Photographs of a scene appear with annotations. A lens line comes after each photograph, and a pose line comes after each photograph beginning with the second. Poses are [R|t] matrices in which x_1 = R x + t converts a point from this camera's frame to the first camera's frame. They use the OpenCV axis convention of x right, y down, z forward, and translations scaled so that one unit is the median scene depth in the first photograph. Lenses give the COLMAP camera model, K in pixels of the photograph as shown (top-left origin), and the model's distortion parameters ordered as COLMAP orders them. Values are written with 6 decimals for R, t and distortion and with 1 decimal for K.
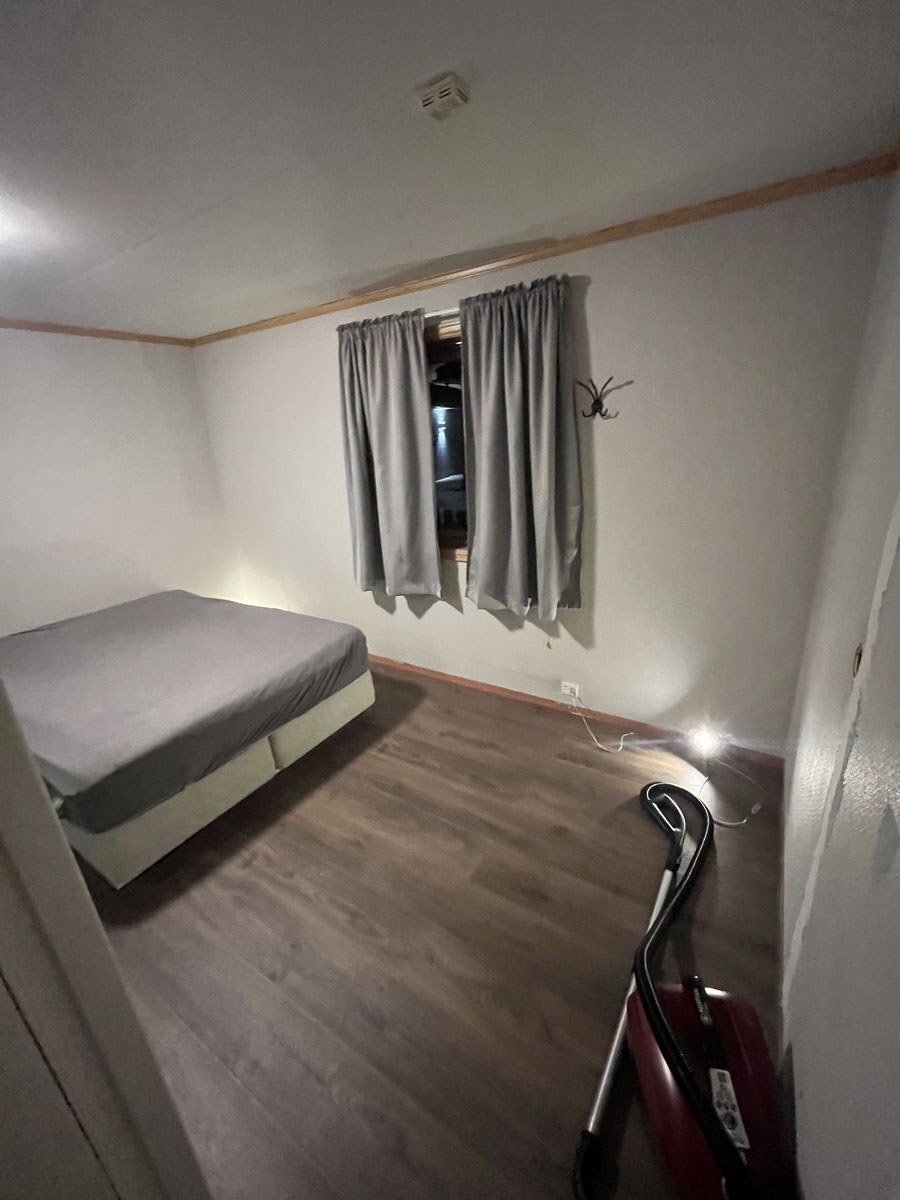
lens RADIAL K [[490.3, 0, 450.2], [0, 490.3, 595.9], [0, 0, 1]] dist [-0.000586, -0.000354]
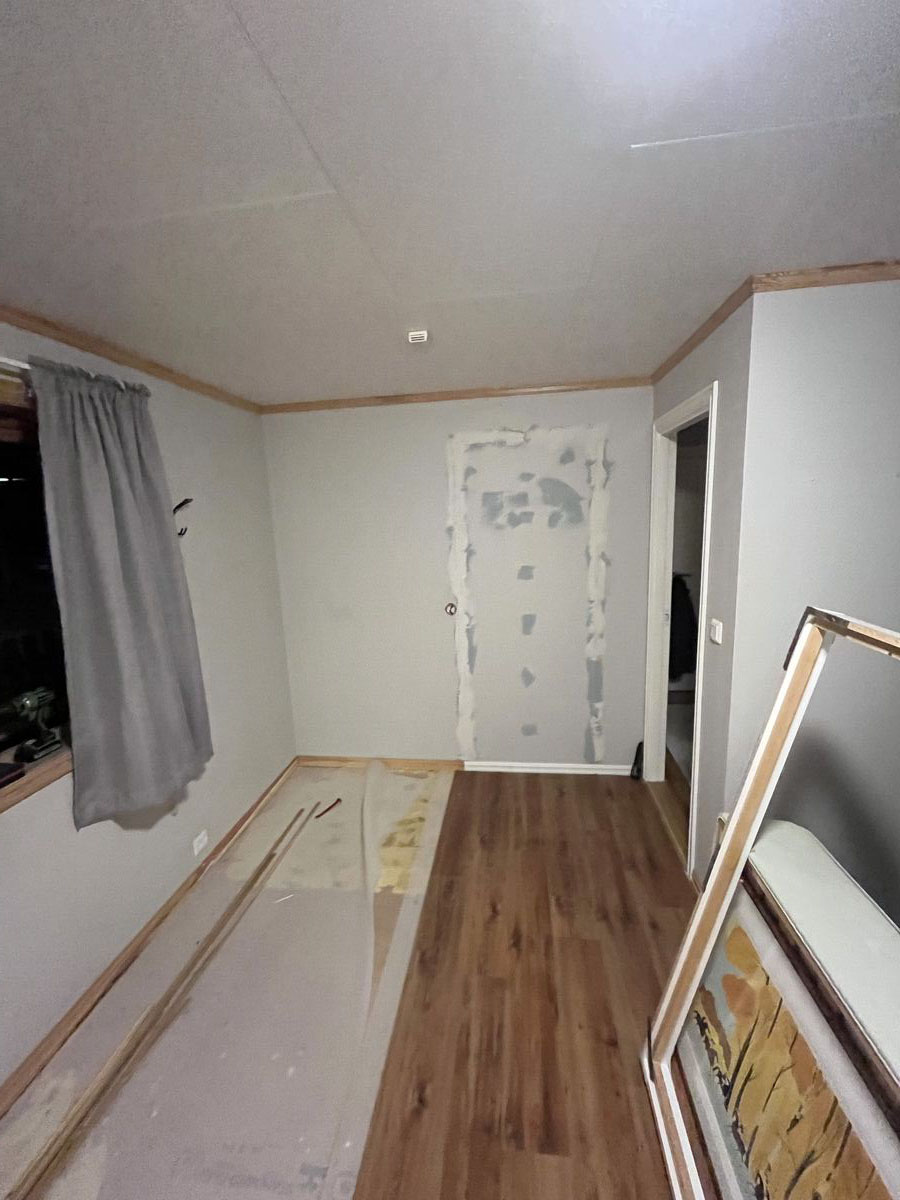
lens RADIAL K [[489.4, 0, 447.7], [0, 489.4, 598.3], [0, 0, 1]] dist [0.000073, -0.000177]
pose [[-0.421053, -0.085755, 0.902973, -0.720479], [0.356795, 0.899606, 0.251807, -0.270224], [-0.833914, 0.428201, -0.348185, 0.832902]]
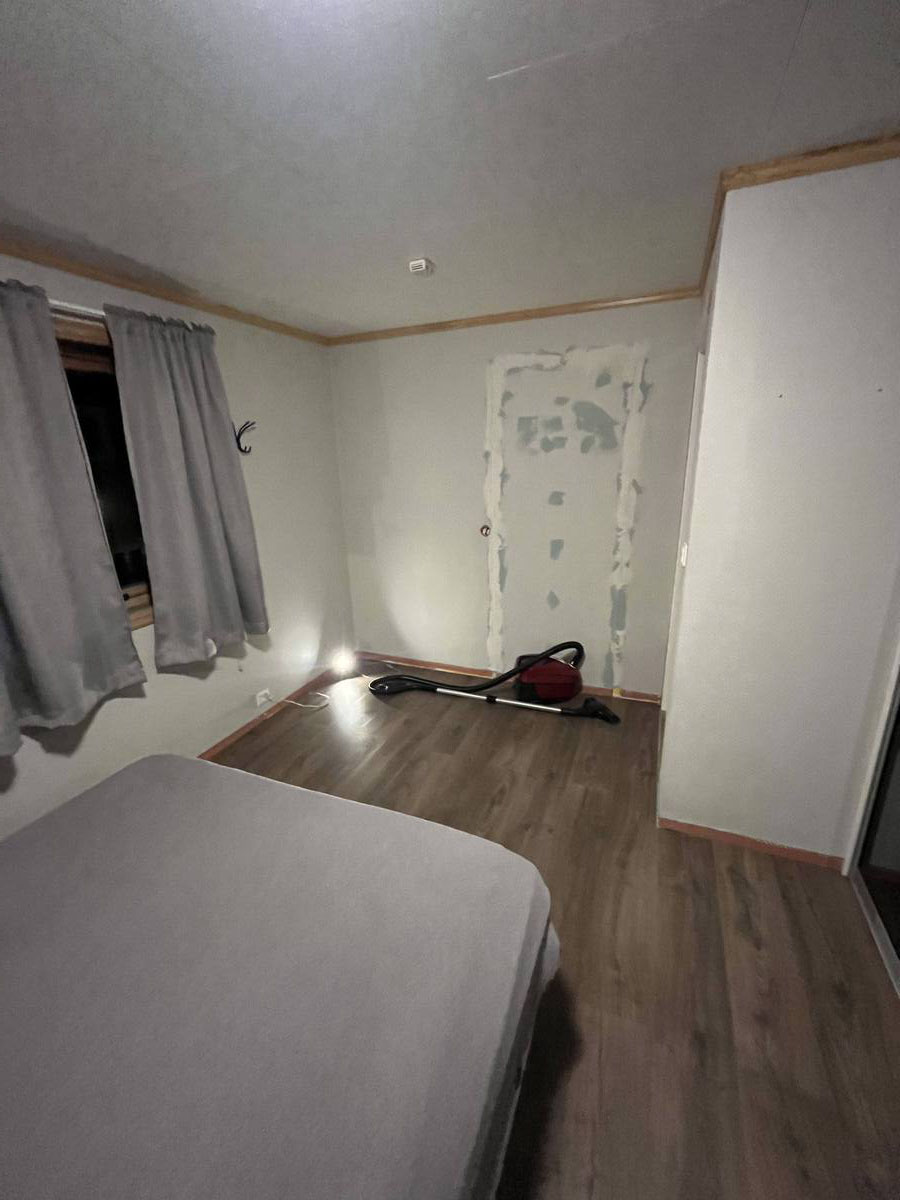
lens RADIAL K [[490.3, 0, 450.2], [0, 490.3, 595.9], [0, 0, 1]] dist [-0.000586, -0.000354]
pose [[-0.169720, -0.220809, 0.960437, -0.900057], [0.357899, 0.894225, 0.268831, -0.168978], [-0.918207, 0.389365, -0.072740, 0.667821]]
